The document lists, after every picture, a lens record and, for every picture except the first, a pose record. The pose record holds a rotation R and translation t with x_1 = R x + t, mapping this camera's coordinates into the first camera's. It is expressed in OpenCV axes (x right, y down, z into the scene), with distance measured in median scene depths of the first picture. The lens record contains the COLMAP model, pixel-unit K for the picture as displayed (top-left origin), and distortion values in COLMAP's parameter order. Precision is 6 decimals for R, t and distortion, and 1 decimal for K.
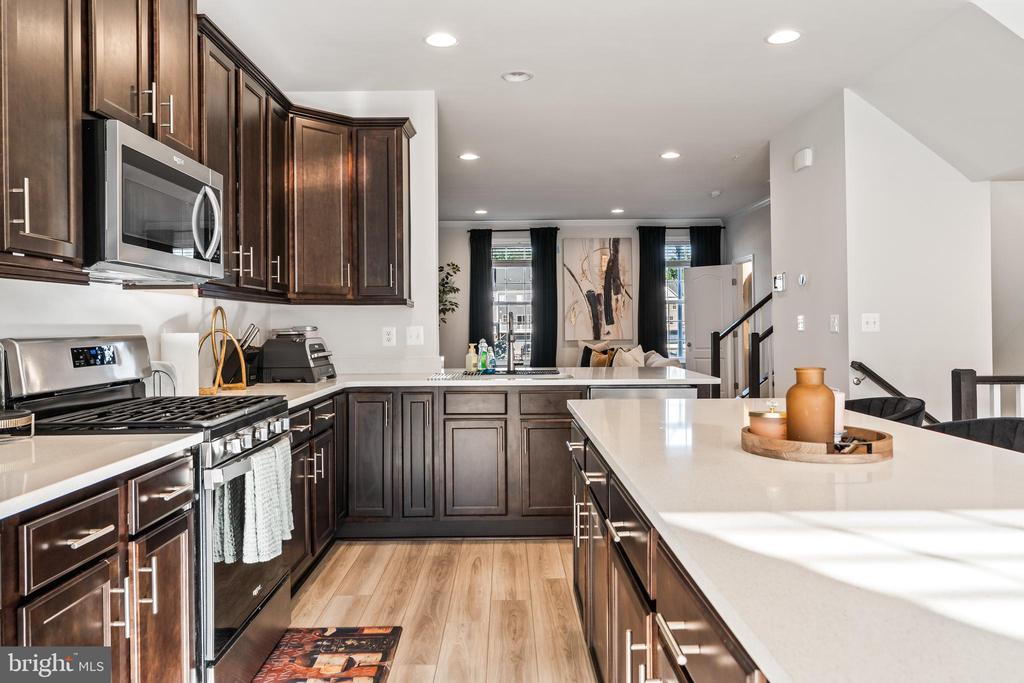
lens RADIAL K [[710.5, 0, 511.6], [0, 710.5, 329.0], [0, 0, 1]] dist [-0.000801, 0.002775]
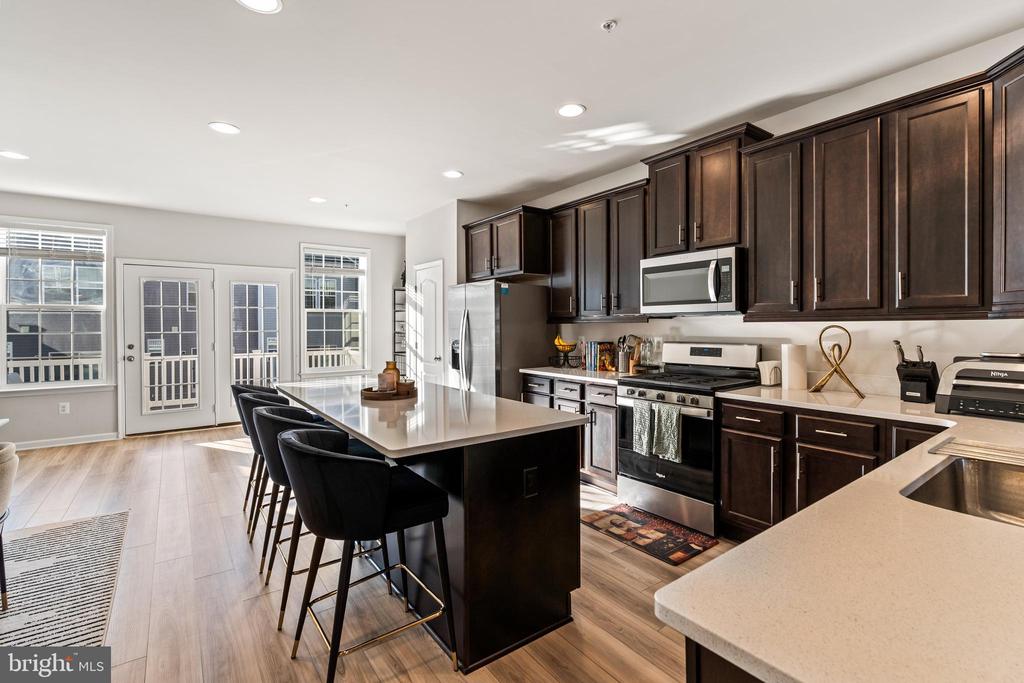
lens RADIAL K [[469.8, 0, 510.7], [0, 469.8, 327.6], [0, 0, 1]] dist [-0.000601, 0.000053]
pose [[-0.814973, 0.019183, -0.579182, 0.517209], [0.013972, 0.999812, 0.013456, -0.044696], [0.579331, 0.002874, -0.815088, 1.305717]]
